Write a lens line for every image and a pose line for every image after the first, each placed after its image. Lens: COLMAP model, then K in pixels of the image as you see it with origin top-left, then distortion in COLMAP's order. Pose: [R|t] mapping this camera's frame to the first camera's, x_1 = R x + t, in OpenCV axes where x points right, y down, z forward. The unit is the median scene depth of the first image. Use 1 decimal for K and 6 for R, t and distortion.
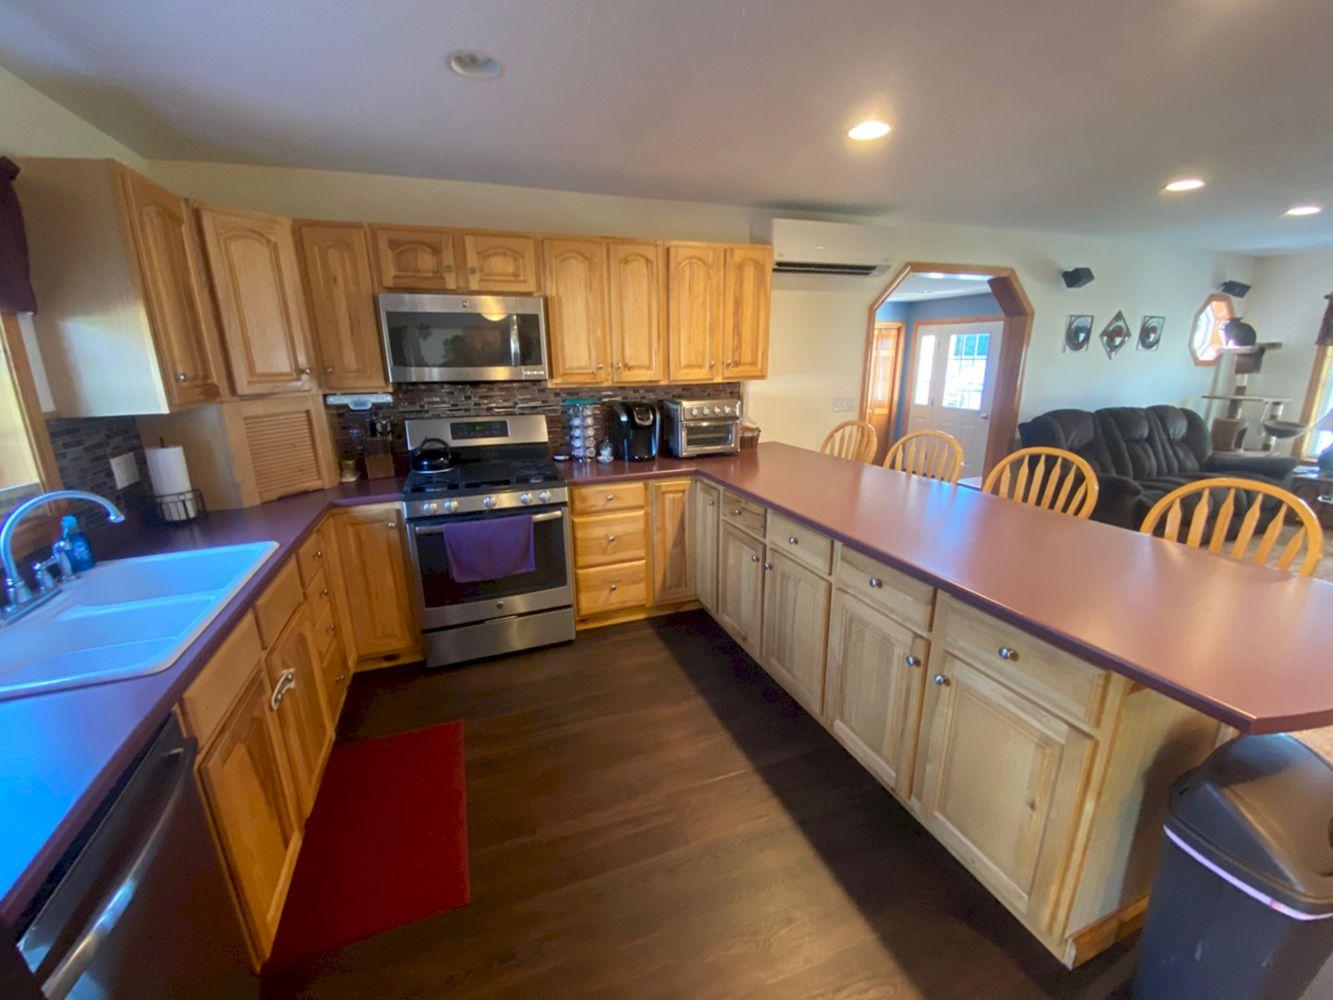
lens RADIAL K [[538.1, 0, 659.6], [0, 538.1, 503.7], [0, 0, 1]] dist [0.052039, -0.033801]
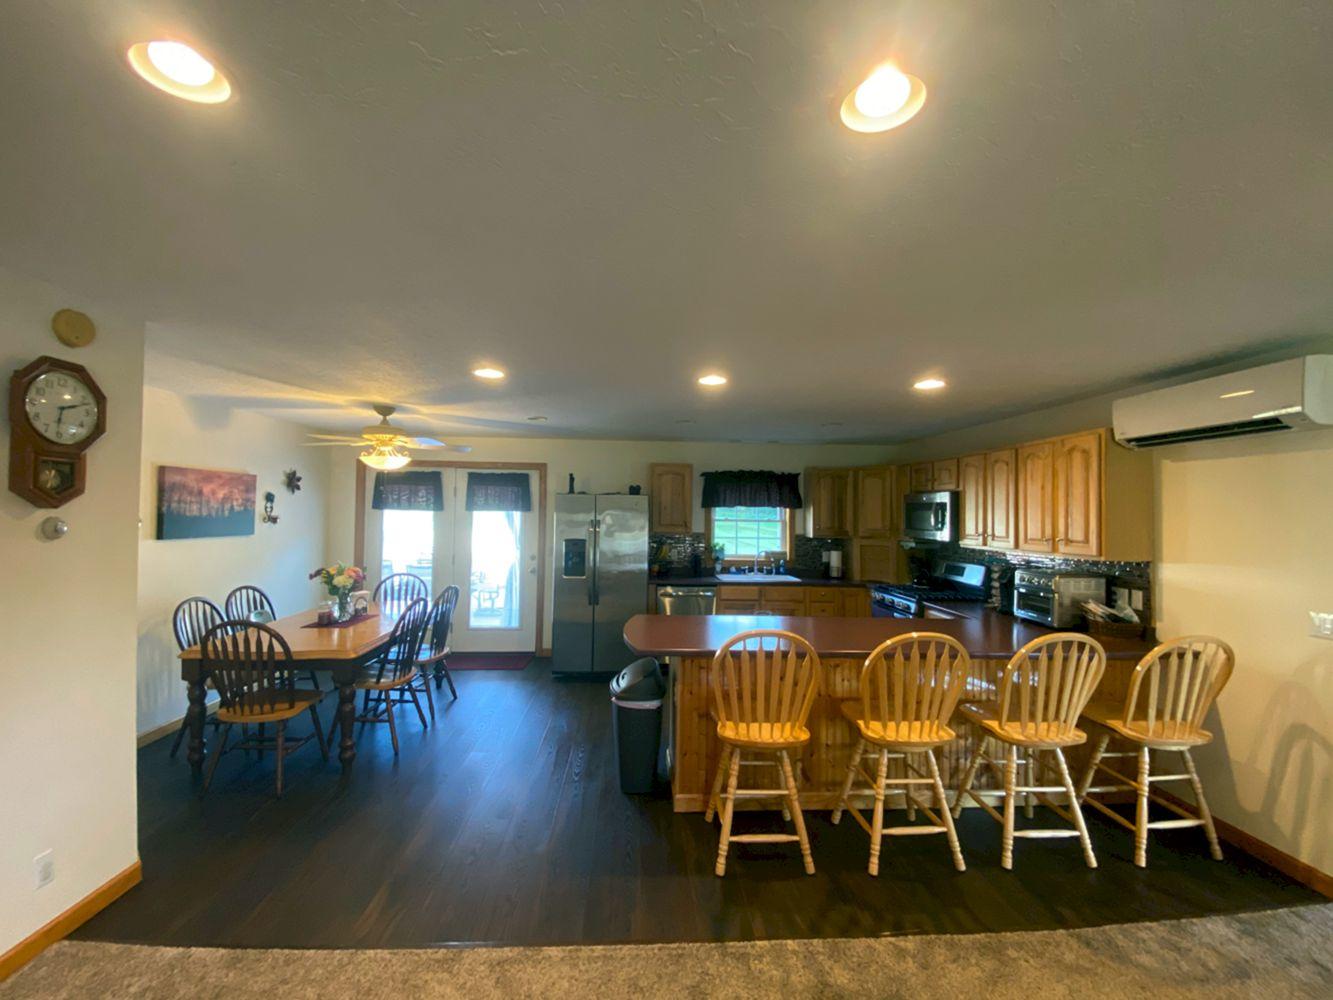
lens RADIAL K [[538.1, 0, 659.6], [0, 538.1, 503.7], [0, 0, 1]] dist [0.052039, -0.033801]
pose [[-0.290120, -0.004978, -0.956977, 1.464615], [-0.265678, 0.961097, 0.075544, -0.218571], [0.919372, 0.276165, -0.280156, 0.615627]]
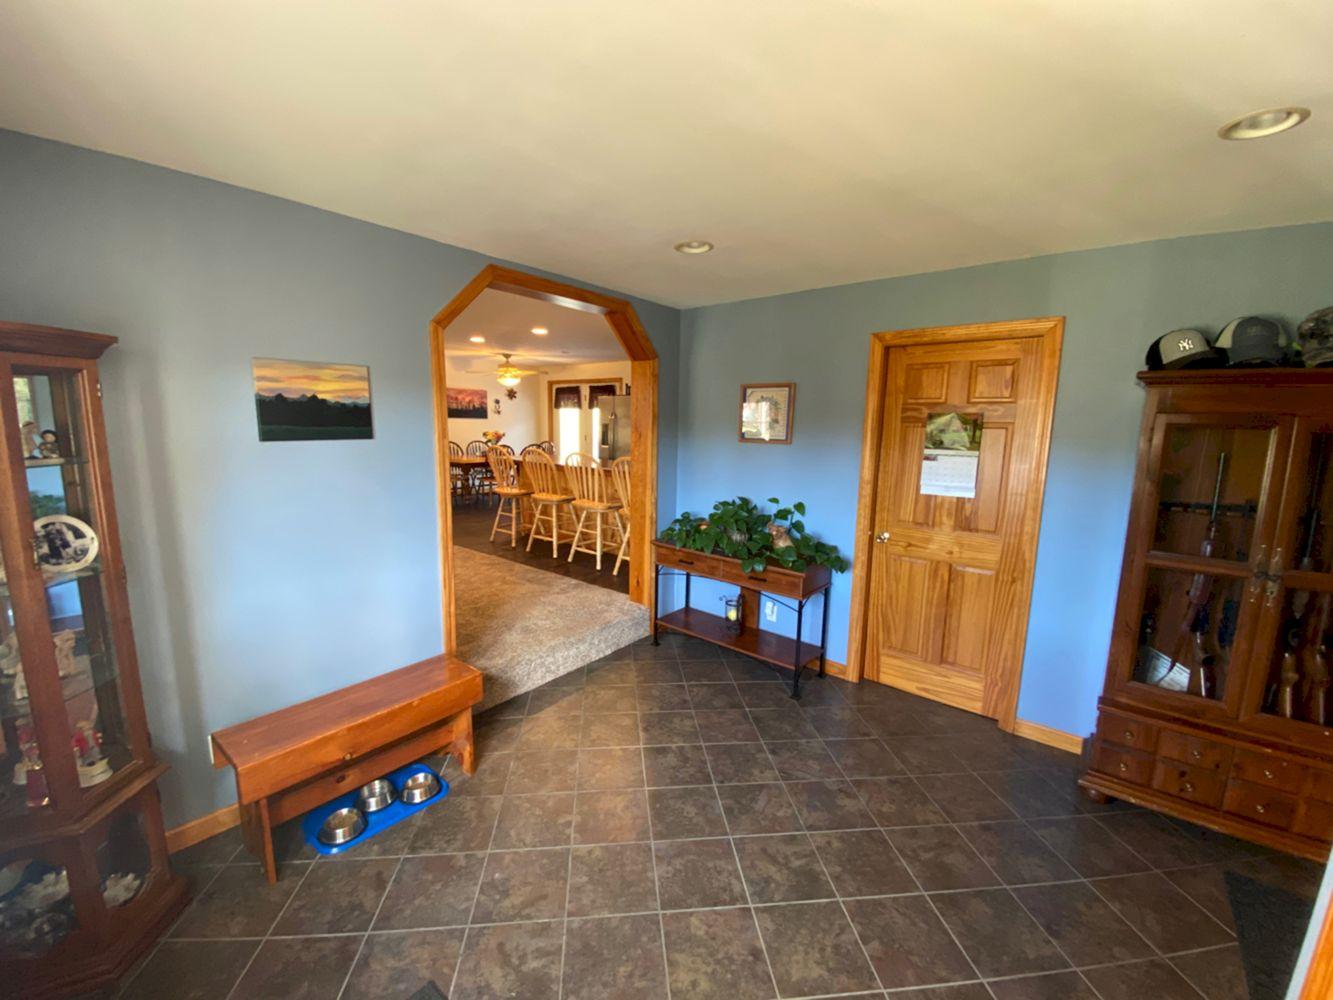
lens RADIAL K [[538.1, 0, 659.6], [0, 538.1, 503.7], [0, 0, 1]] dist [0.052039, -0.033801]
pose [[-0.858350, 0.072724, -0.507884, 1.135365], [-0.144795, 0.915329, 0.375777, -0.641577], [0.492209, 0.396087, -0.775142, 2.469227]]
